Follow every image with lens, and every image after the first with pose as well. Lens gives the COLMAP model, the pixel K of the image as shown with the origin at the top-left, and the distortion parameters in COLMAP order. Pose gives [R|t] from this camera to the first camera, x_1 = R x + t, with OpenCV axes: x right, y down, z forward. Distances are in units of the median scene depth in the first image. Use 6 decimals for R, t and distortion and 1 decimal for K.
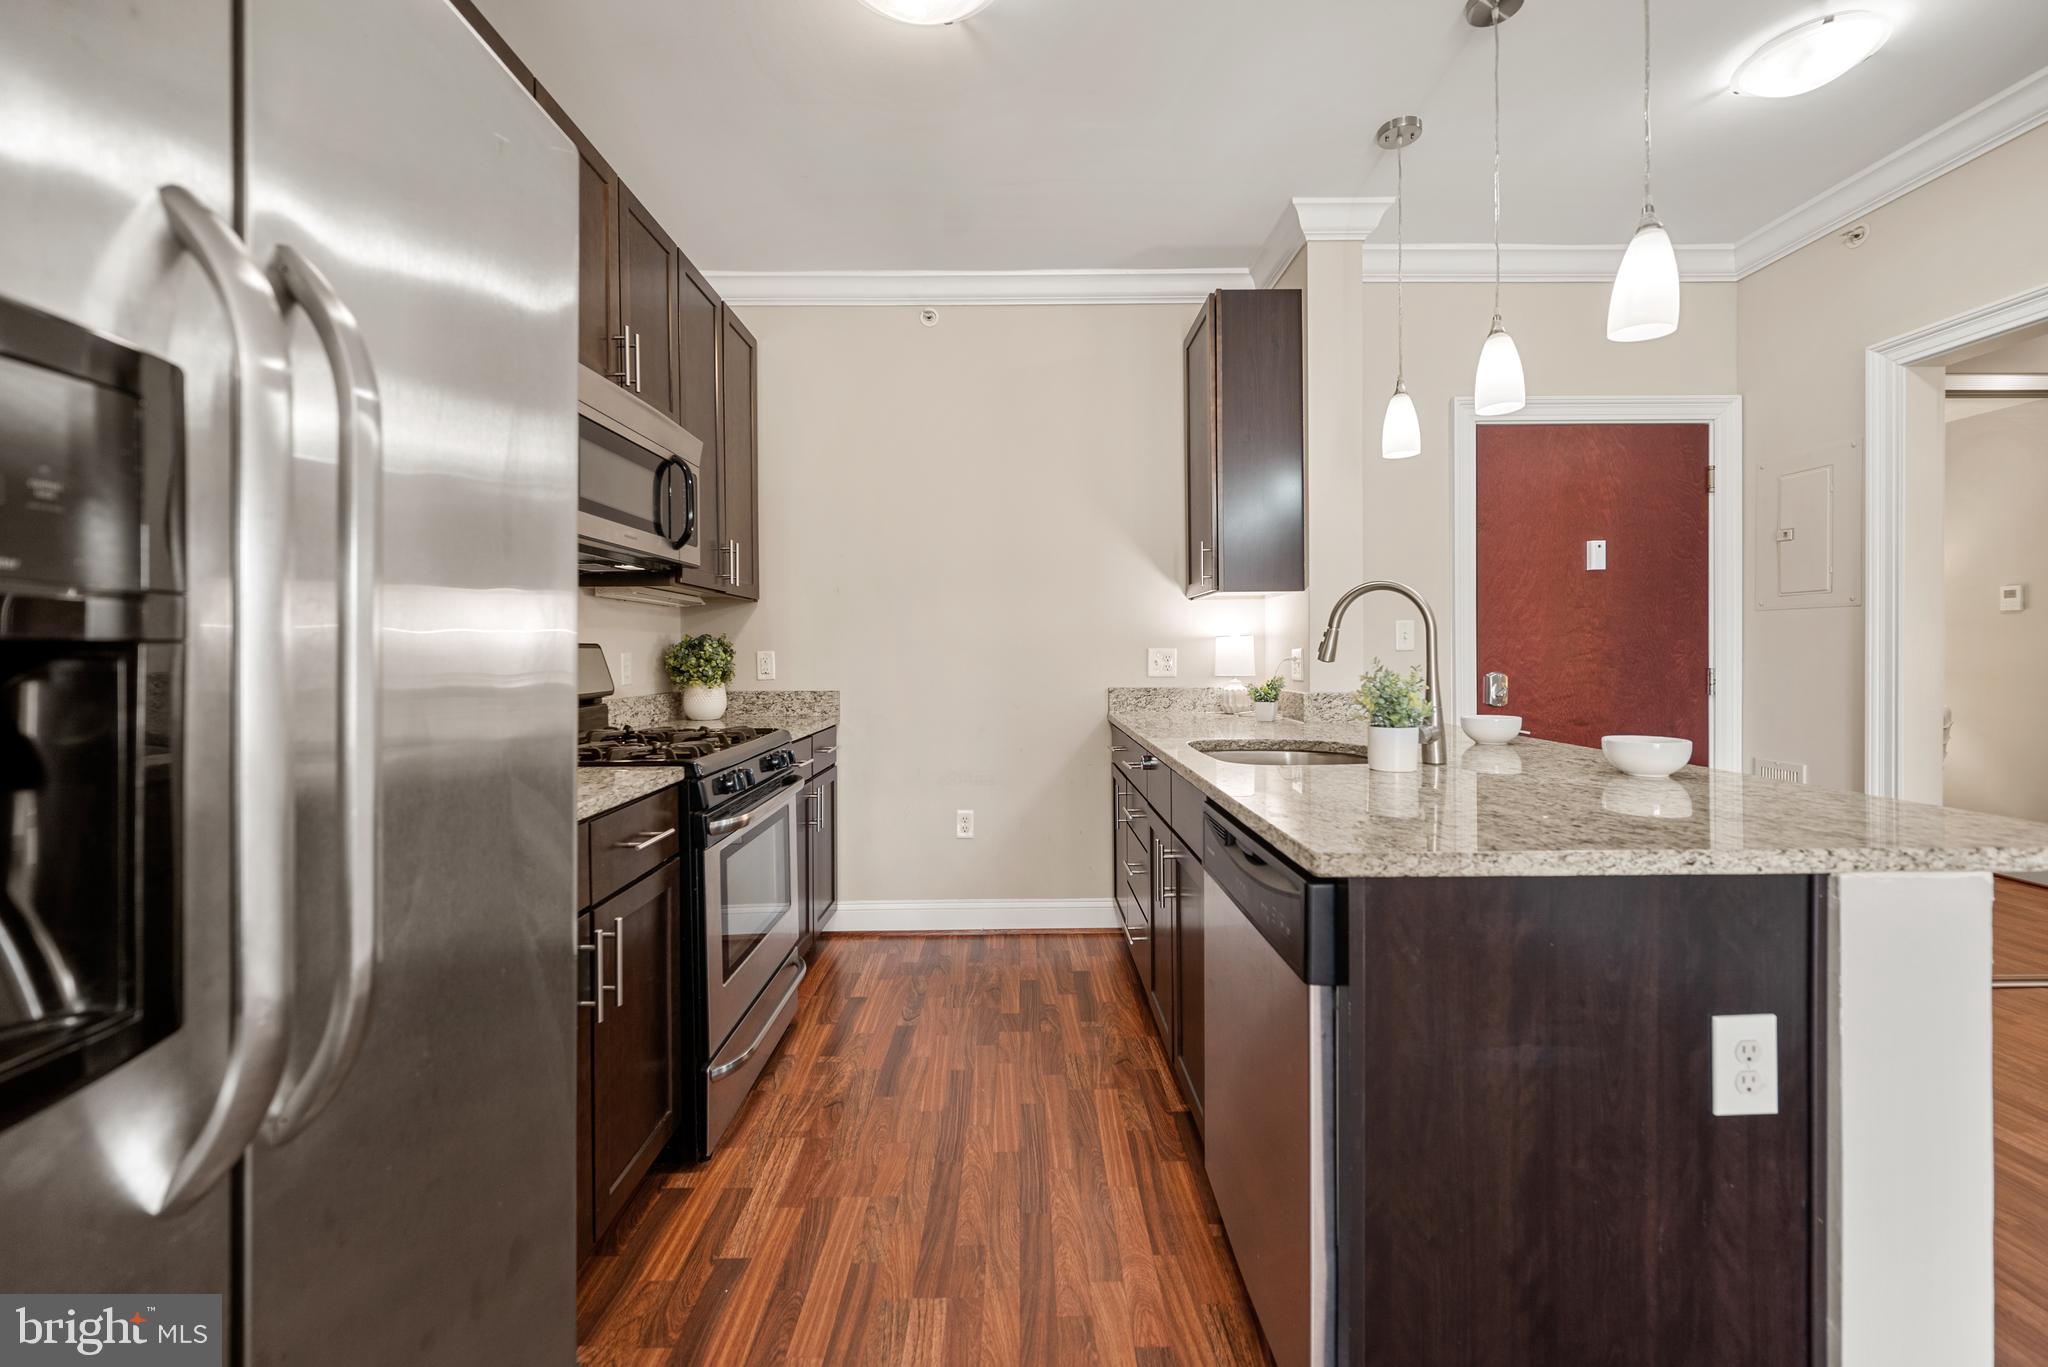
lens RADIAL K [[818.1, 0, 1021.3], [0, 818.1, 663.1], [0, 0, 1]] dist [-0.002880, 0.000499]
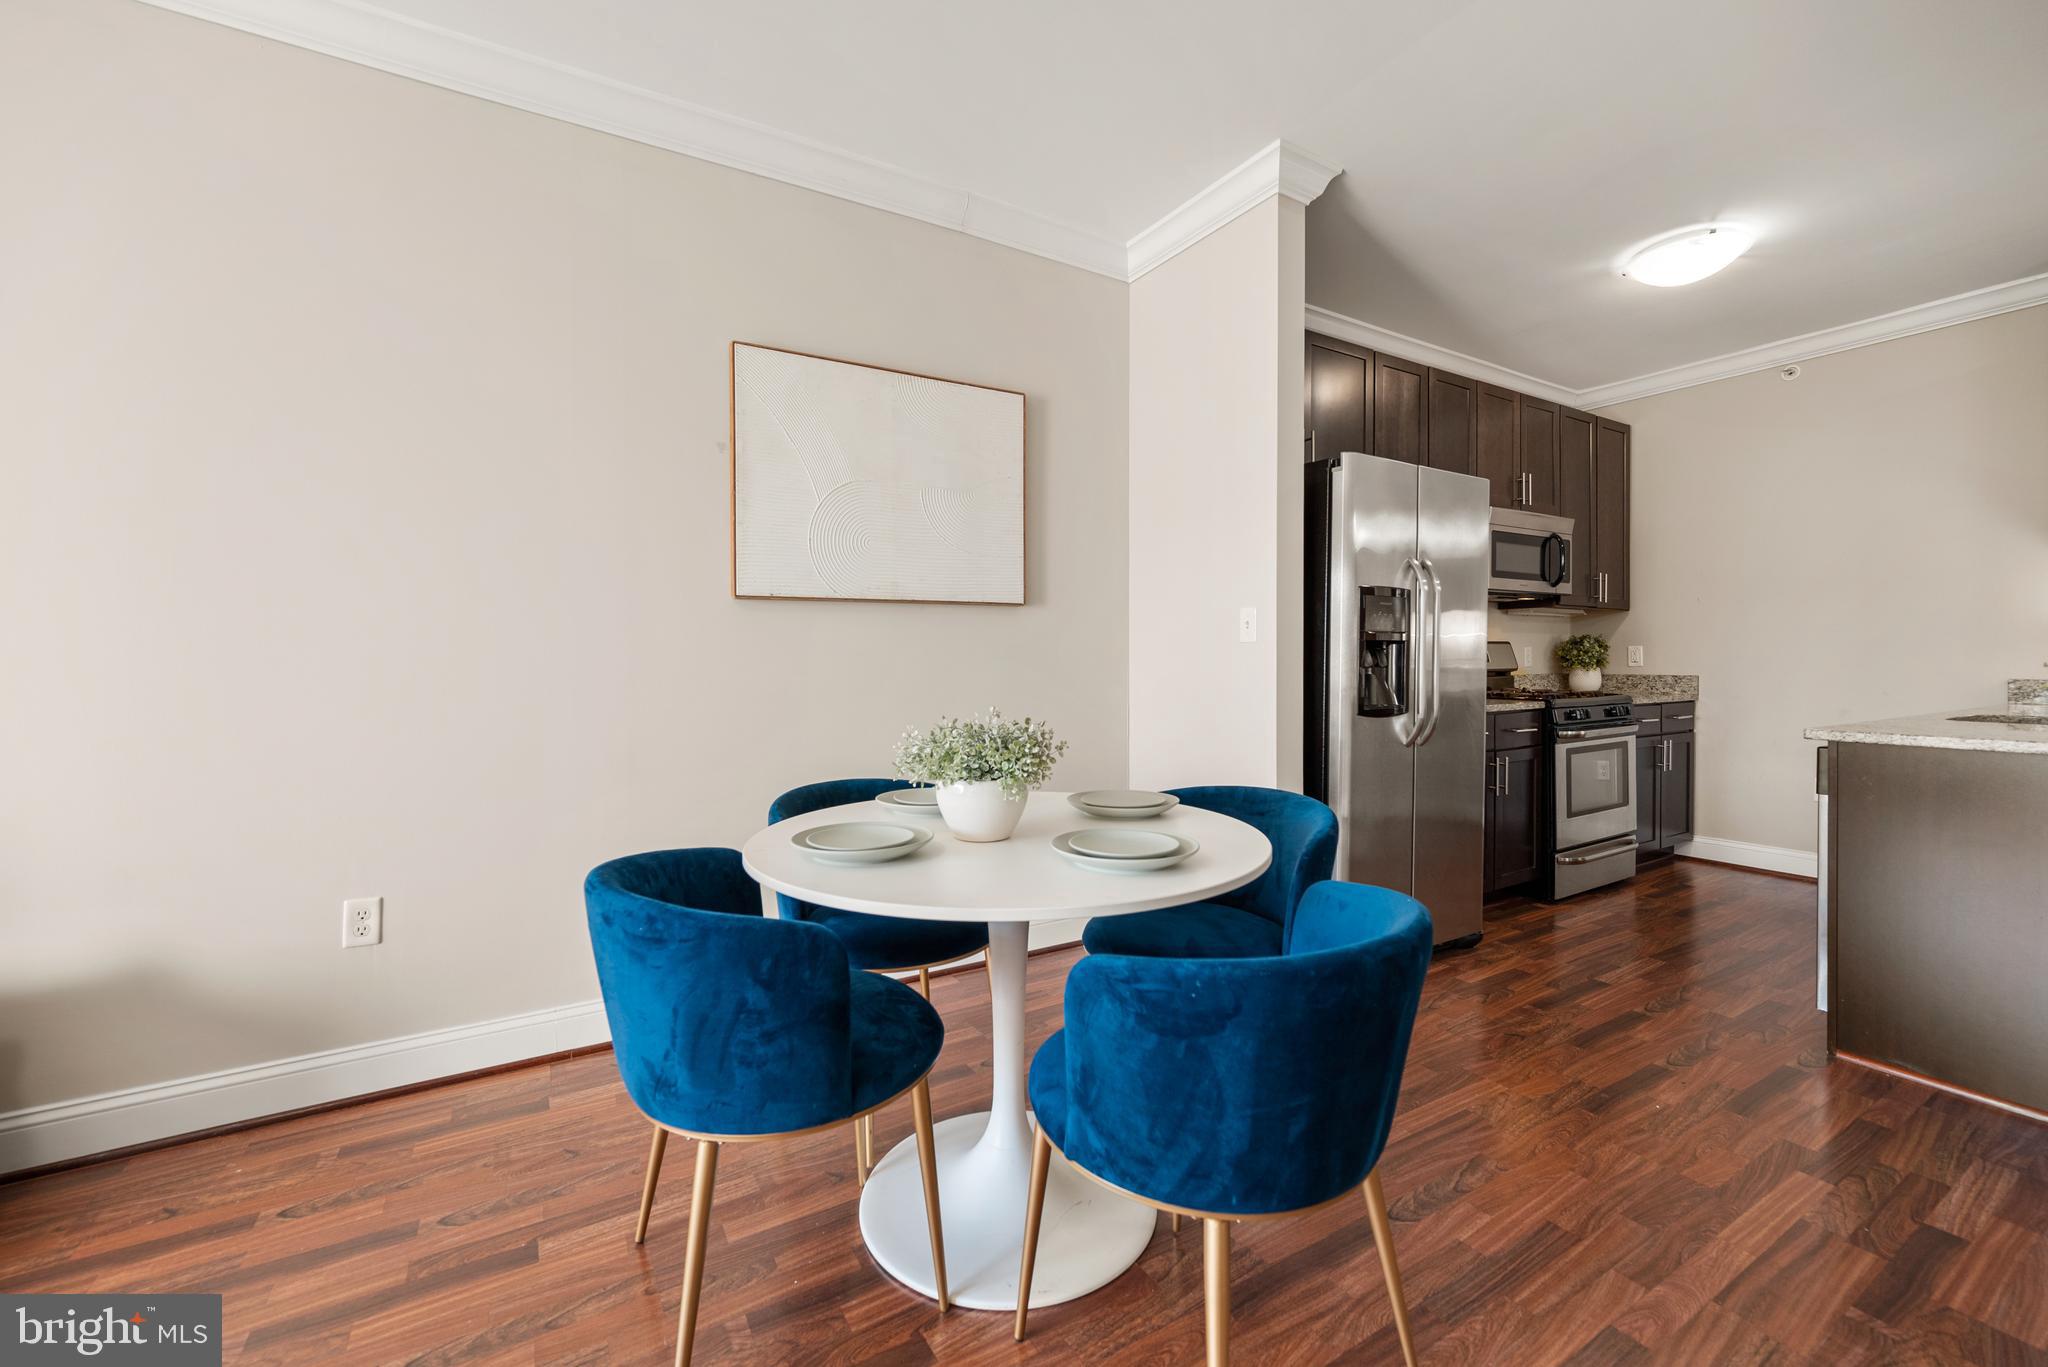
lens RADIAL K [[818.1, 0, 1031.1], [0, 818.1, 663.6], [0, 0, 1]] dist [-0.002880, 0.000499]
pose [[0.512594, 0.012005, -0.858547, 0.486801], [-0.010811, 0.999913, 0.007527, 0.022188], [0.858563, 0.005424, 0.512679, -0.820067]]
